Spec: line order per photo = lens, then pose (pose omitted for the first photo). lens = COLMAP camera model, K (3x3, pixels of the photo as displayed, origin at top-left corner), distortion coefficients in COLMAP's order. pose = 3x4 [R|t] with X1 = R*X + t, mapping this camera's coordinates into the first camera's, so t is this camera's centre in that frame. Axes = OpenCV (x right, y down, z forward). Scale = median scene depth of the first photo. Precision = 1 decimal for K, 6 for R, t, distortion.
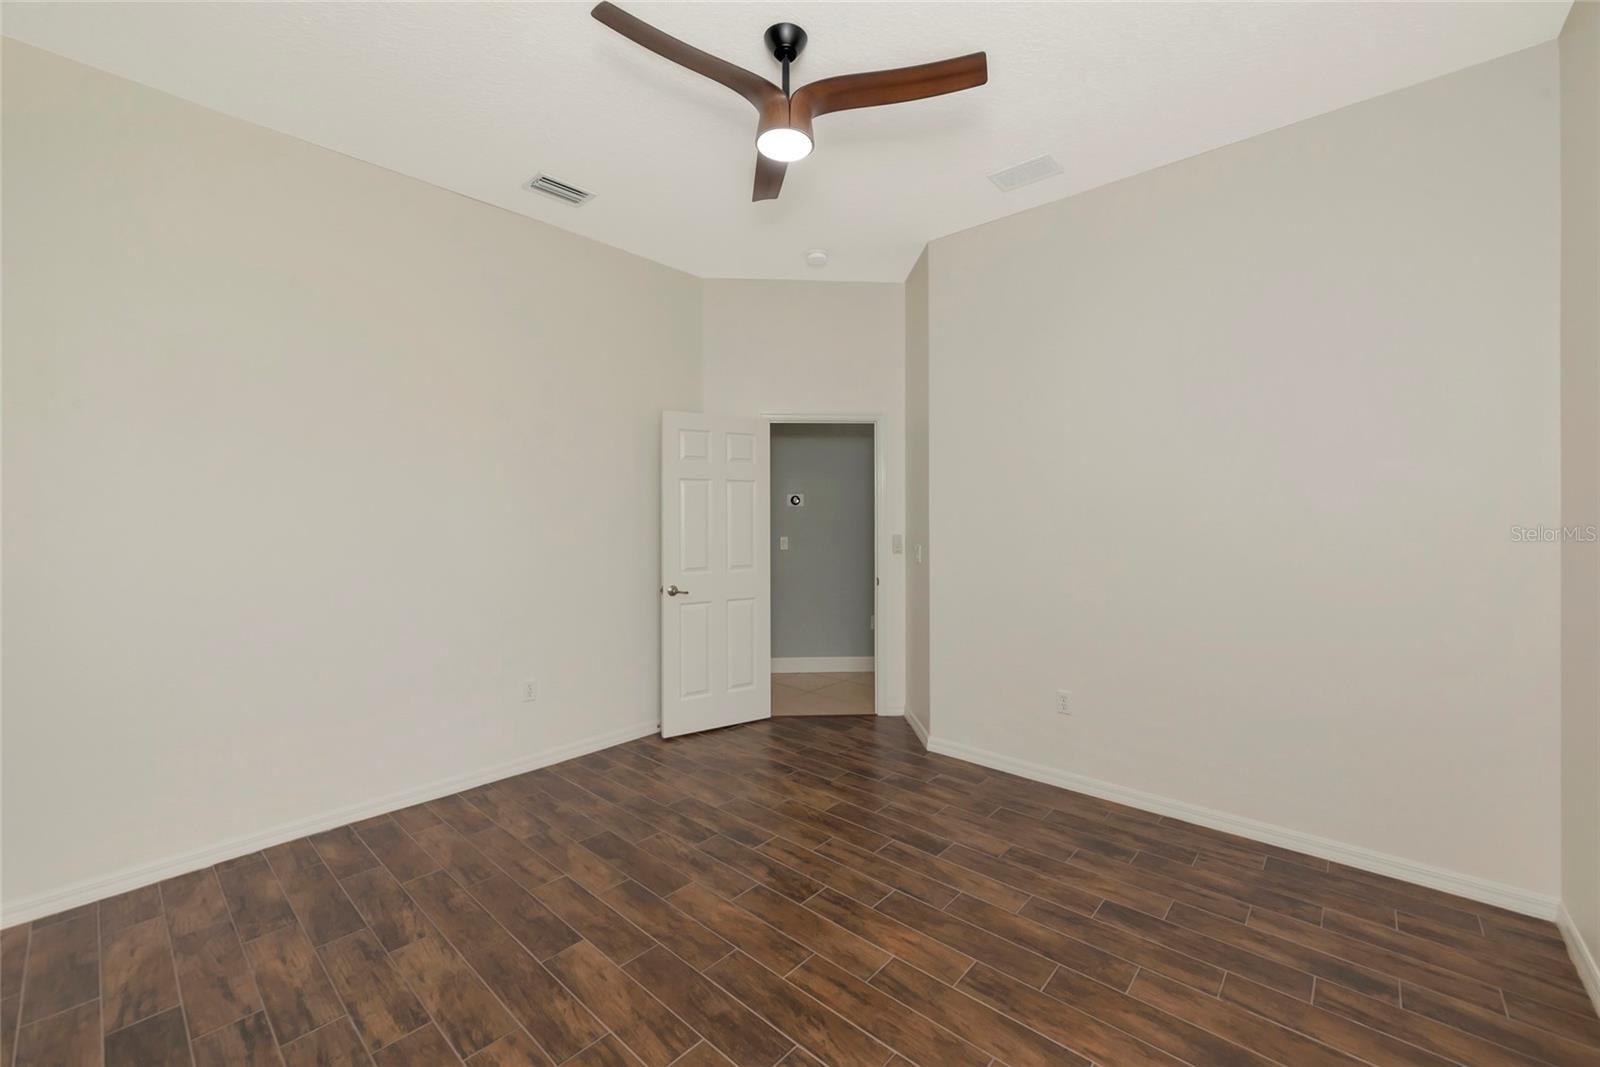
lens RADIAL K [[644.4, 0, 790.7], [0, 644.4, 524.1], [0, 0, 1]] dist [0.006788, -0.000758]
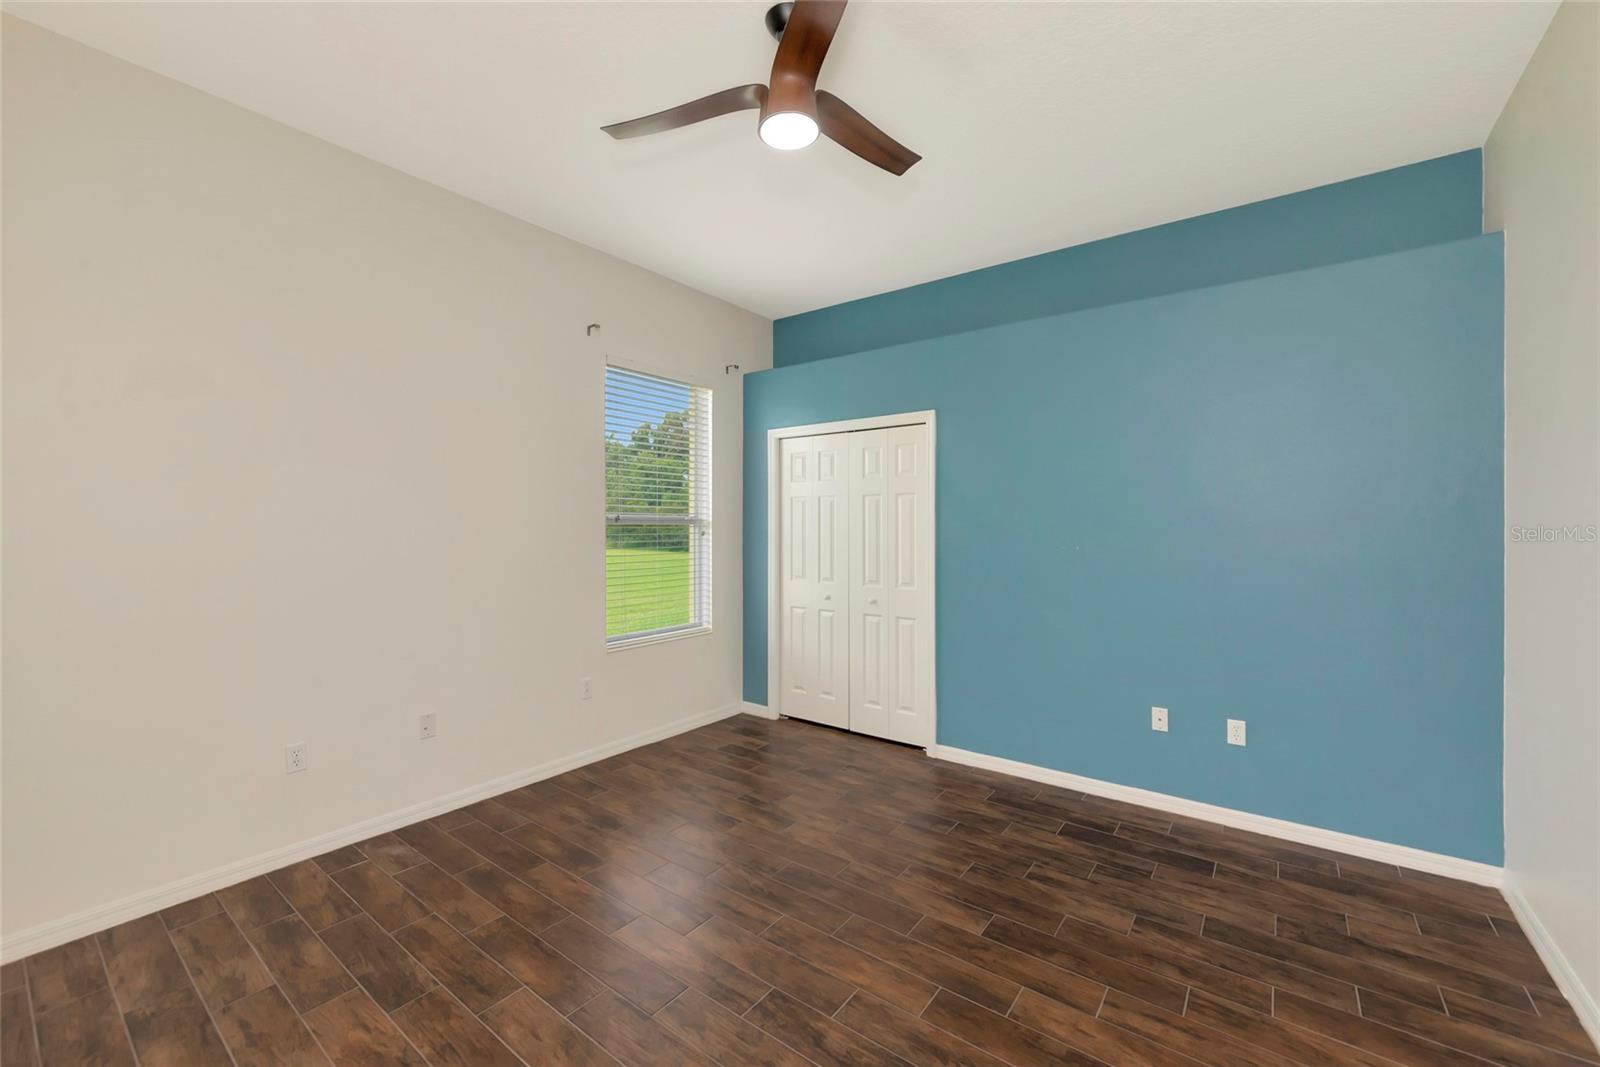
lens RADIAL K [[644.4, 0, 799.7], [0, 644.4, 528.8], [0, 0, 1]] dist [0.006788, -0.000758]
pose [[-0.995227, -0.001229, -0.097574, 0.064543], [-0.002833, 0.999863, 0.016297, -0.024501], [0.097541, 0.016496, -0.995095, 1.815235]]
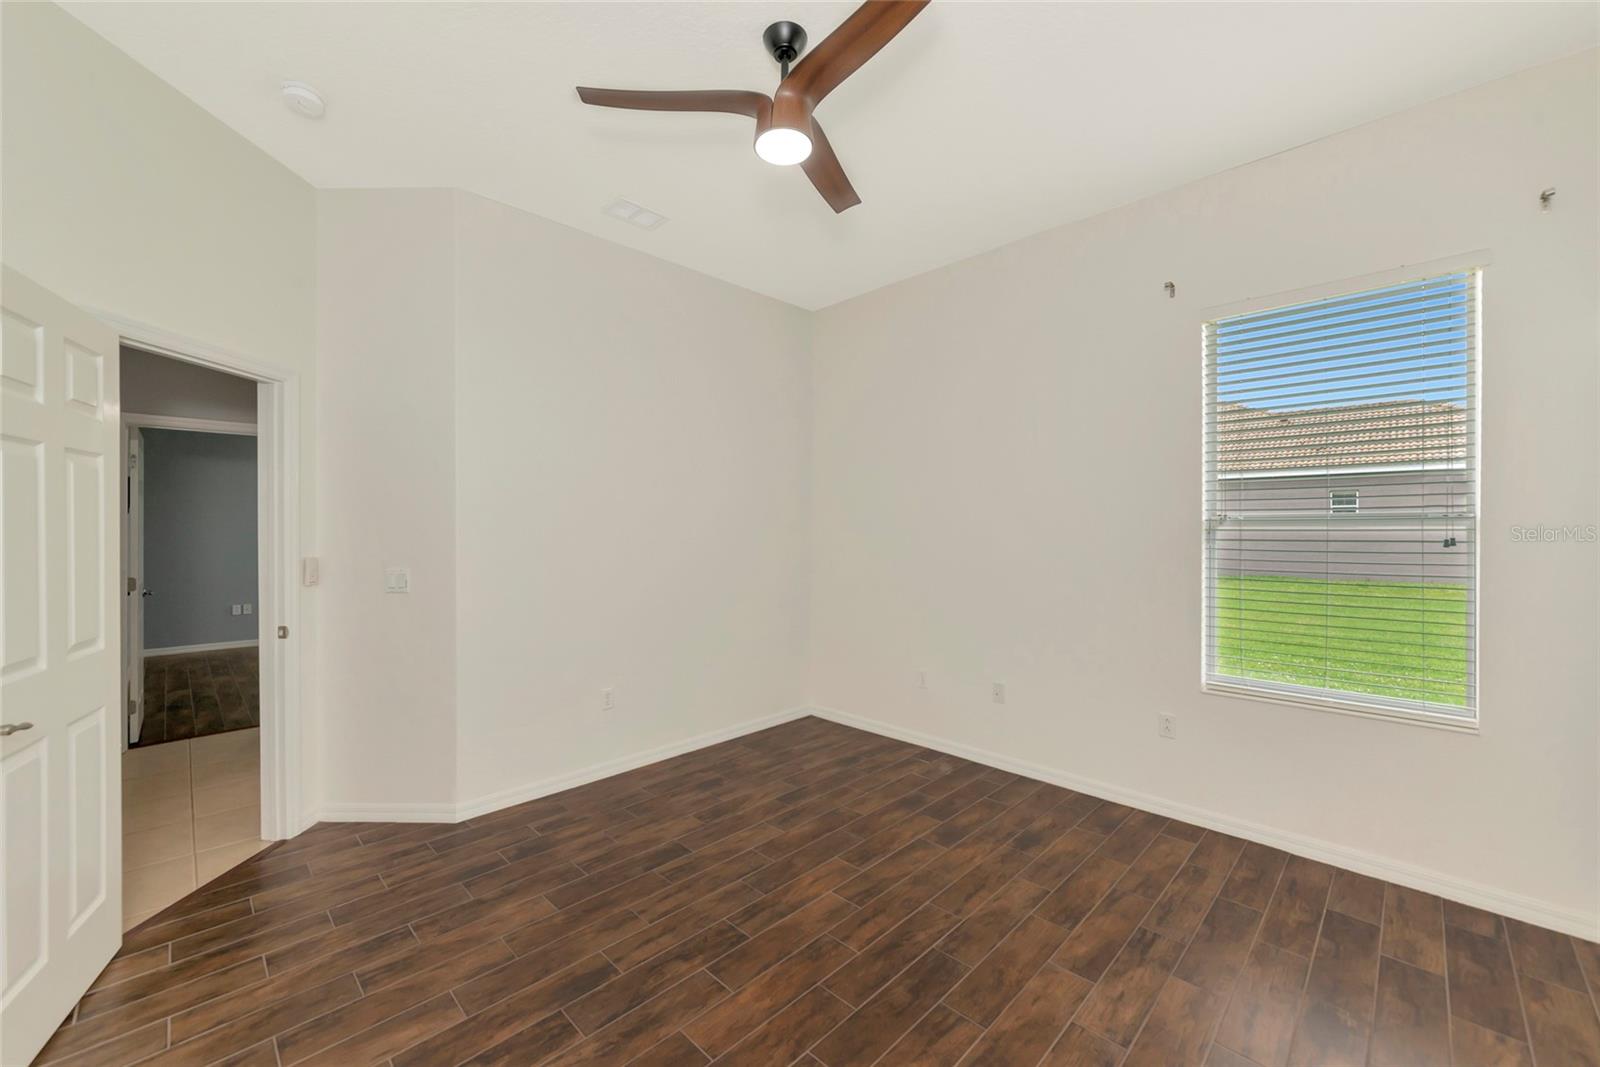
lens RADIAL K [[644.4, 0, 796.8], [0, 644.4, 530.9], [0, 0, 1]] dist [0.006788, -0.000758]
pose [[0.044657, -0.004055, 0.998994, -0.920371], [0.013380, 0.999904, 0.003460, -0.012975], [-0.998913, 0.013212, 0.044707, 0.873031]]
